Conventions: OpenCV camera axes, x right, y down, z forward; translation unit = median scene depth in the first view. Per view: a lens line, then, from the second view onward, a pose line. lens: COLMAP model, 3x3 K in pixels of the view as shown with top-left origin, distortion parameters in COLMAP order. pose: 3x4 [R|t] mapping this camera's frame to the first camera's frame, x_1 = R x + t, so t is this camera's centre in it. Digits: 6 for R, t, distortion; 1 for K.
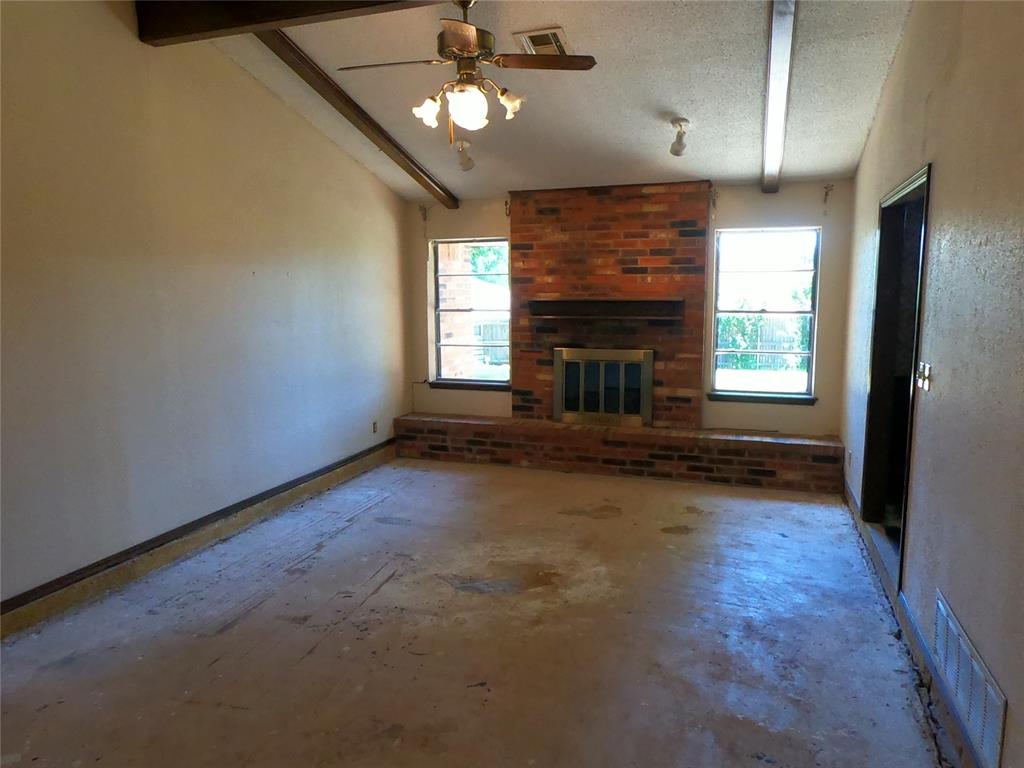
lens RADIAL K [[700.4, 0, 510.3], [0, 700.4, 385.8], [0, 0, 1]] dist [0.007060, -0.000732]
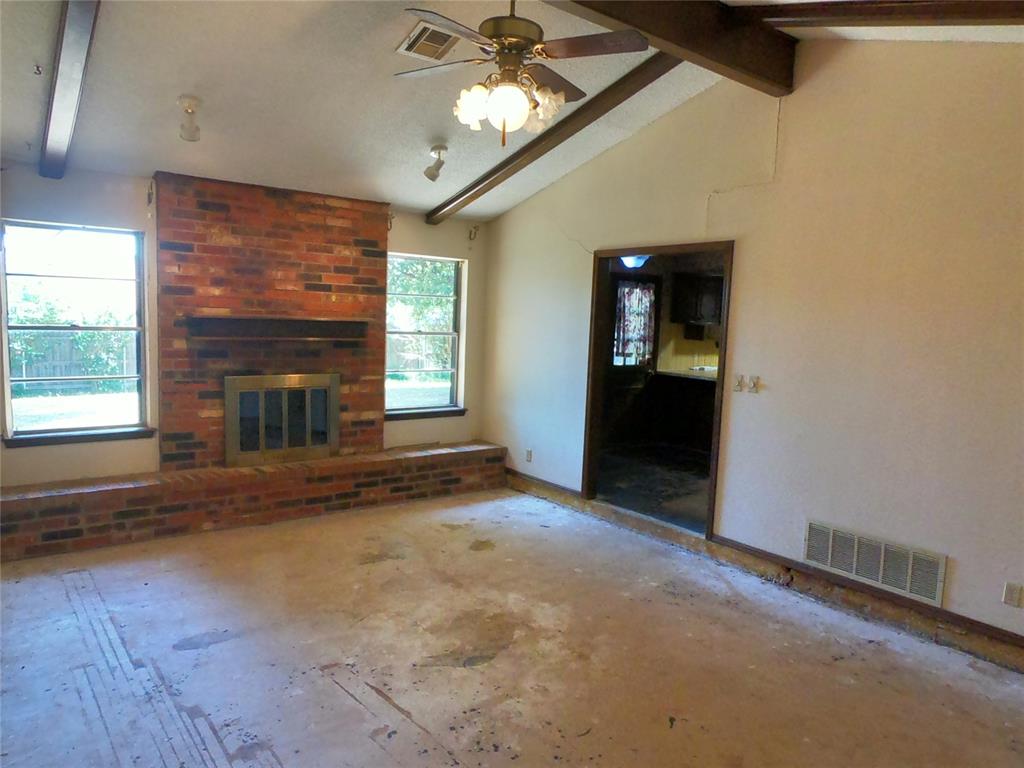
lens RADIAL K [[700.4, 0, 510.5], [0, 700.4, 383.9], [0, 0, 1]] dist [0.007060, -0.000732]
pose [[0.549469, -0.057706, 0.833519, -0.457401], [0.075473, 0.996962, 0.019268, -0.038275], [-0.832098, 0.052321, 0.552155, 0.296509]]
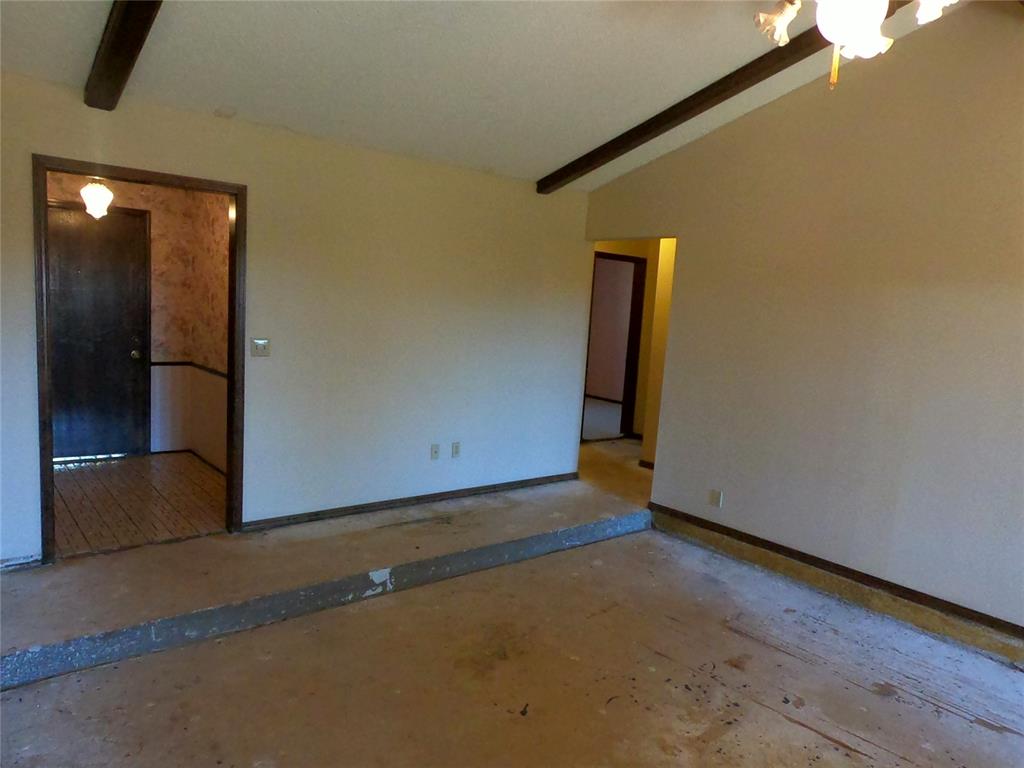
lens RADIAL K [[700.4, 0, 511.9], [0, 700.4, 384.0], [0, 0, 1]] dist [0.007060, -0.000732]
pose [[-0.523866, 0.084748, -0.847574, 0.349763], [-0.178414, 0.962050, 0.206468, -0.092379], [0.832906, 0.259380, -0.488865, 0.637449]]
